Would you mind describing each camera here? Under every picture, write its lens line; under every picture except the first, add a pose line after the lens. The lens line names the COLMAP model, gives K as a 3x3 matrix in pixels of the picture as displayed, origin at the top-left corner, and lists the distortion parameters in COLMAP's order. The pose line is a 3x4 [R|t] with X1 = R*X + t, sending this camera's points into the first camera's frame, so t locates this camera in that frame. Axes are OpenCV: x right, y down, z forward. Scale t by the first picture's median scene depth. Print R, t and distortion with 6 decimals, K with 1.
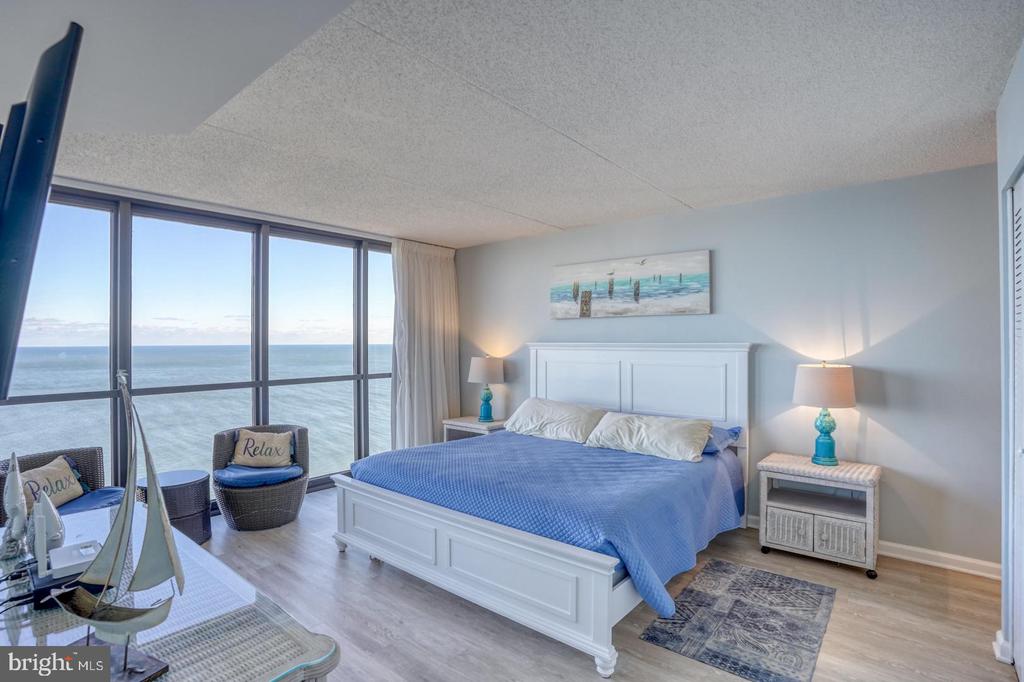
lens RADIAL K [[512.9, 0, 512.5], [0, 512.9, 342.6], [0, 0, 1]] dist [-0.027020, 0.002057]
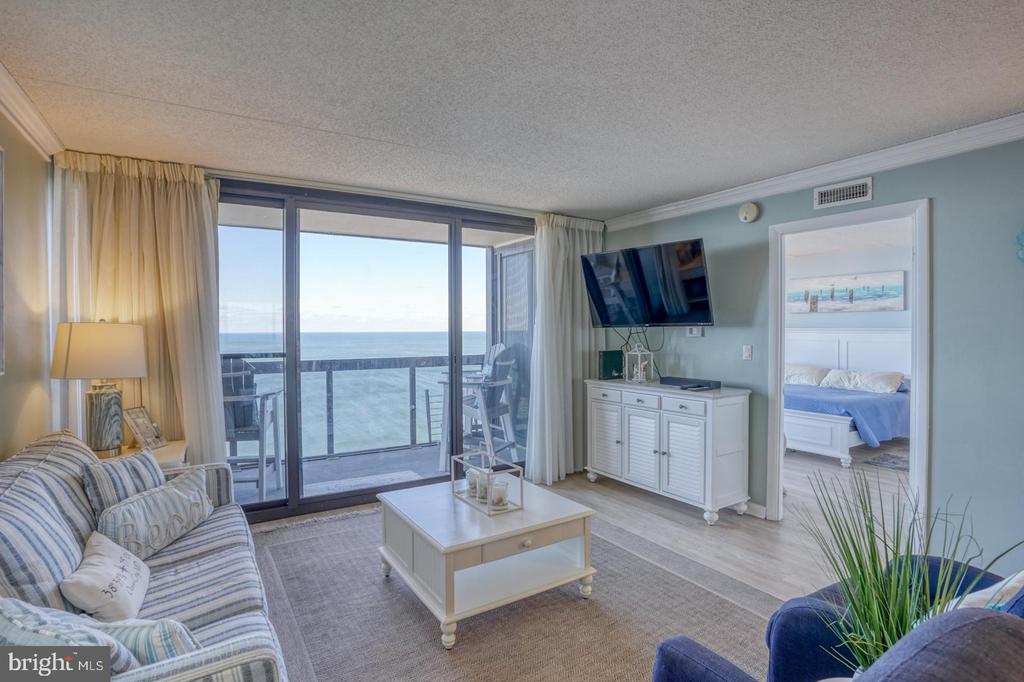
lens RADIAL K [[512.9, 0, 513.2], [0, 512.9, 336.3], [0, 0, 1]] dist [-0.027020, 0.002057]
pose [[0.953162, 0.006868, -0.302384, -0.305226], [-0.003471, 0.999925, 0.011772, 0.011157], [0.302442, -0.010171, 0.953114, -0.891919]]
